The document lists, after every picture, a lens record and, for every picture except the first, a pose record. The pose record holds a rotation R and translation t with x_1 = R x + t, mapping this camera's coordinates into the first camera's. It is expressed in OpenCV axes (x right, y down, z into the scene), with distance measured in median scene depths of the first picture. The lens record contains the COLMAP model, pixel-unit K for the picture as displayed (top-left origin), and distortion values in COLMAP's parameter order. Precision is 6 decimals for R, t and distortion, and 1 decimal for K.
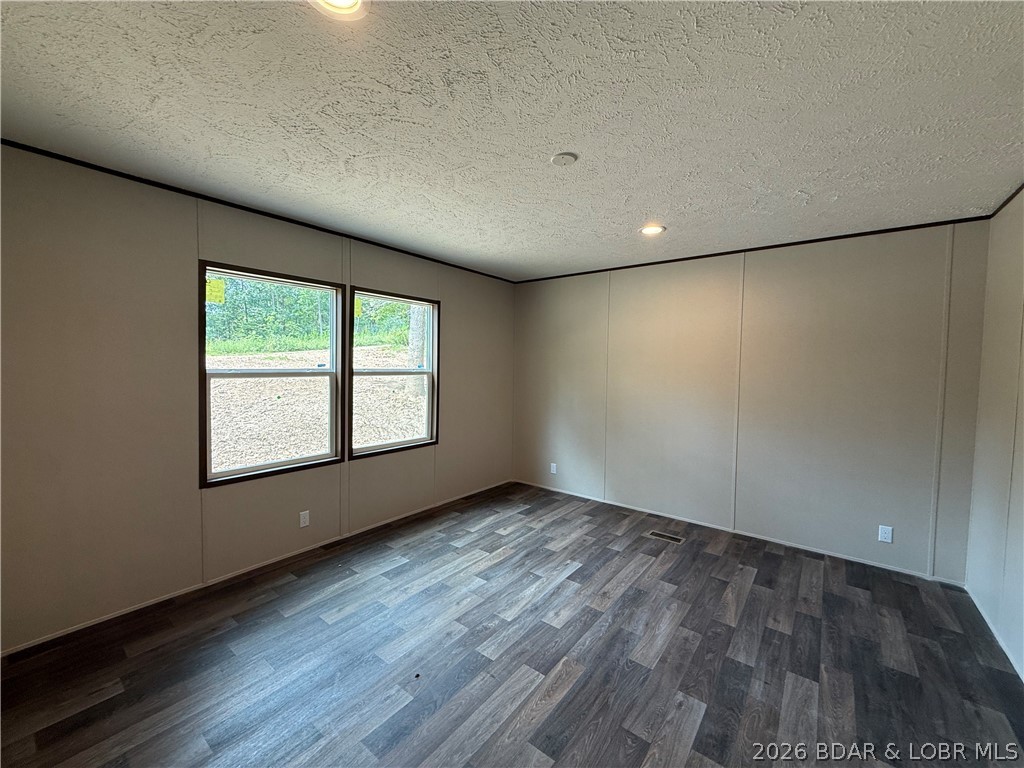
lens RADIAL K [[409.8, 0, 509.9], [0, 409.8, 381.2], [0, 0, 1]] dist [0.000851, -0.000393]
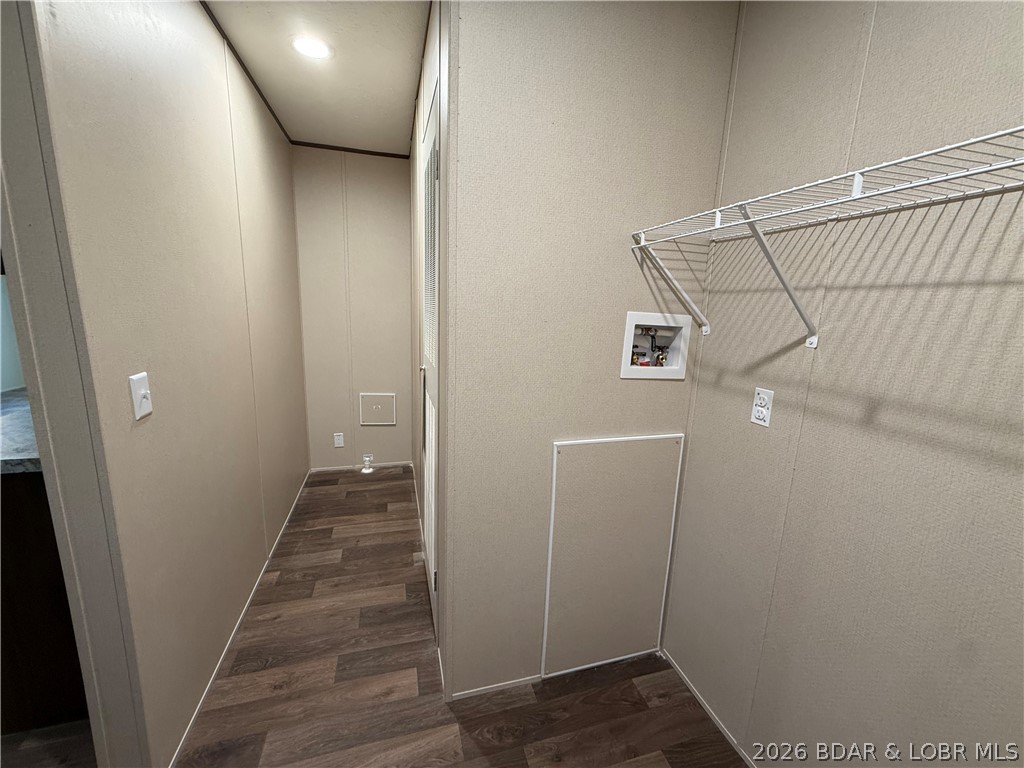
lens RADIAL K [[409.8, 0, 509.9], [0, 409.8, 381.2], [0, 0, 1]] dist [0.000851, -0.000393]
pose [[-0.800917, -0.159408, 0.577166, -0.326401], [-0.022937, 0.971372, 0.236455, -0.045574], [-0.598336, 0.176142, -0.781644, 1.311841]]
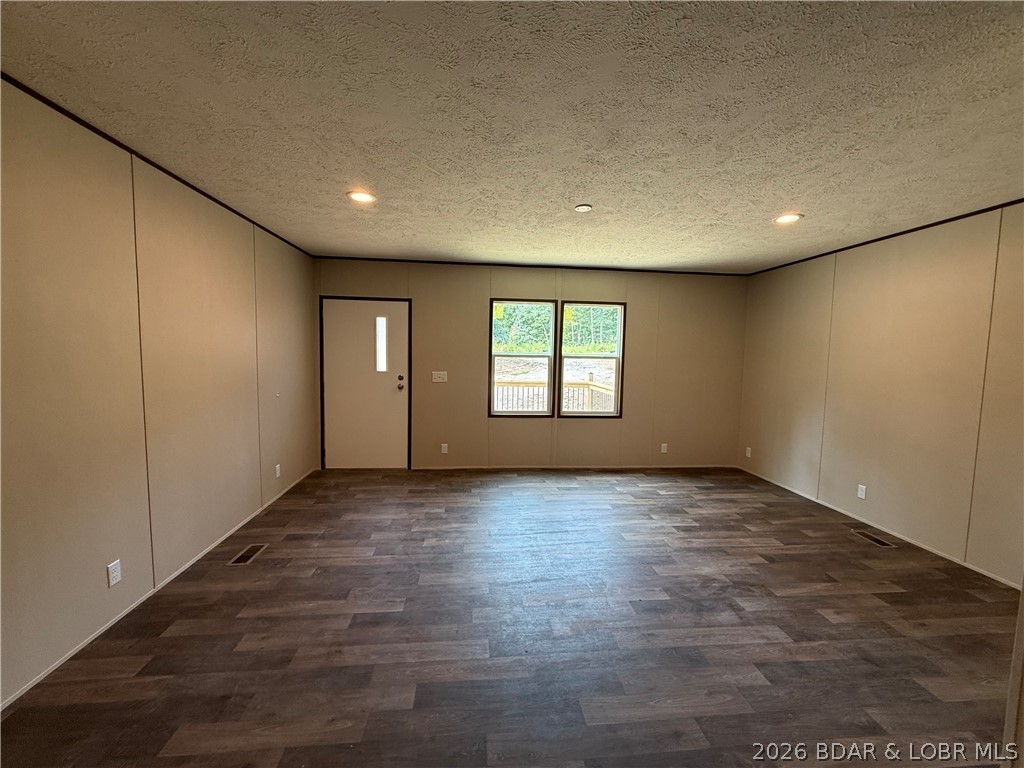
lens RADIAL K [[409.8, 0, 509.9], [0, 409.8, 381.2], [0, 0, 1]] dist [0.000851, -0.000393]
pose [[0.693965, 0.052302, -0.718106, 0.561974], [-0.042890, 0.998590, 0.031282, 0.025746], [0.718730, 0.009091, 0.695230, -0.177831]]
